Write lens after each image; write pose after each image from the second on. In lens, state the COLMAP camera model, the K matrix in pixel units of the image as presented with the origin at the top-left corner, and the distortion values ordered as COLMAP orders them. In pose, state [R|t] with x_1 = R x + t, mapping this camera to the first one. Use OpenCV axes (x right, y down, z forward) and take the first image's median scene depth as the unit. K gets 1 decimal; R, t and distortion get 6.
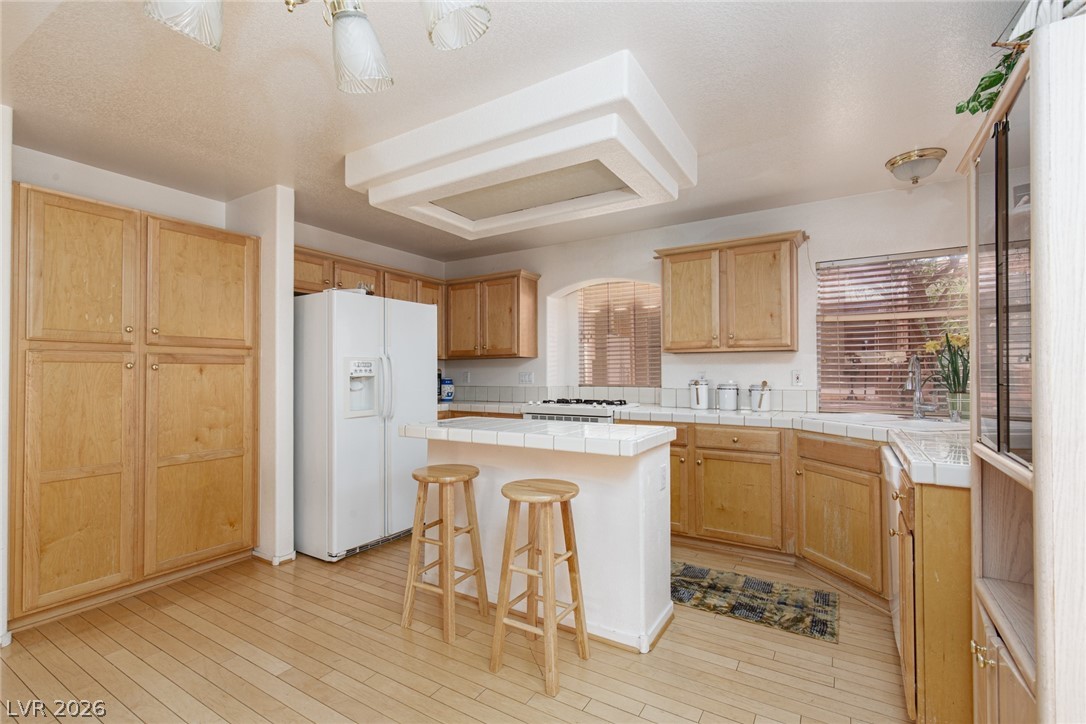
lens RADIAL K [[490.5, 0, 539.8], [0, 490.5, 365.7], [0, 0, 1]] dist [0.001980, 0.000161]
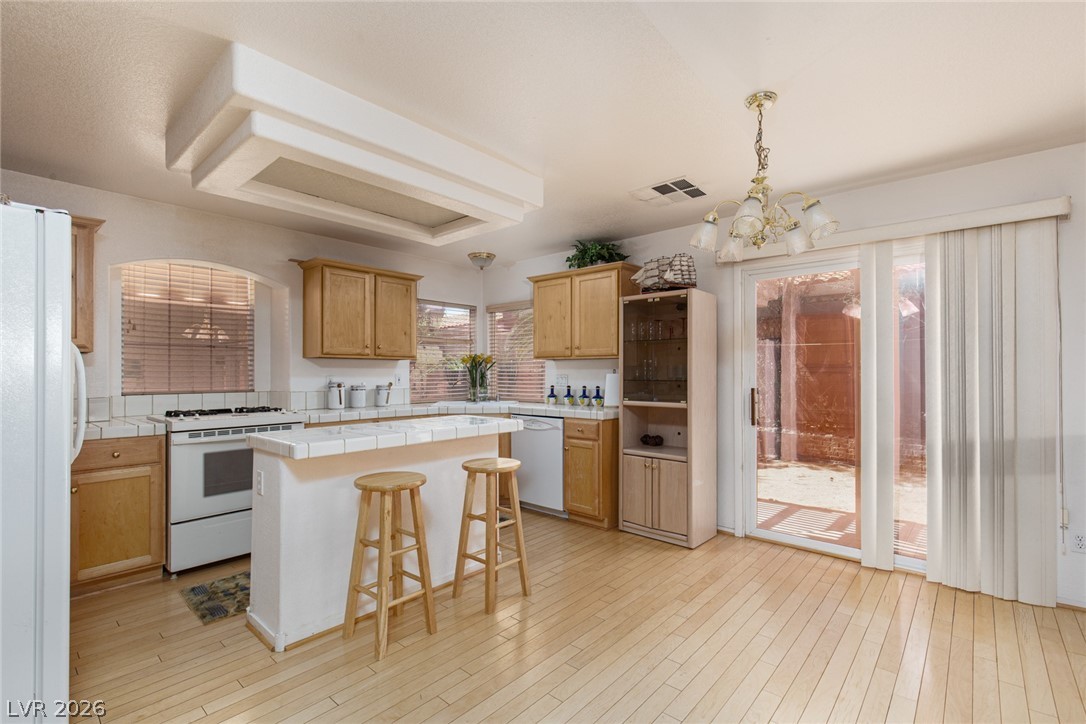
lens RADIAL K [[490.5, 0, 539.8], [0, 490.5, 365.7], [0, 0, 1]] dist [0.001980, 0.000161]
pose [[0.171485, 0.018955, 0.985004, -0.746585], [-0.010022, 0.999797, -0.017494, 0.005767], [-0.985136, -0.006872, 0.171640, 0.381165]]
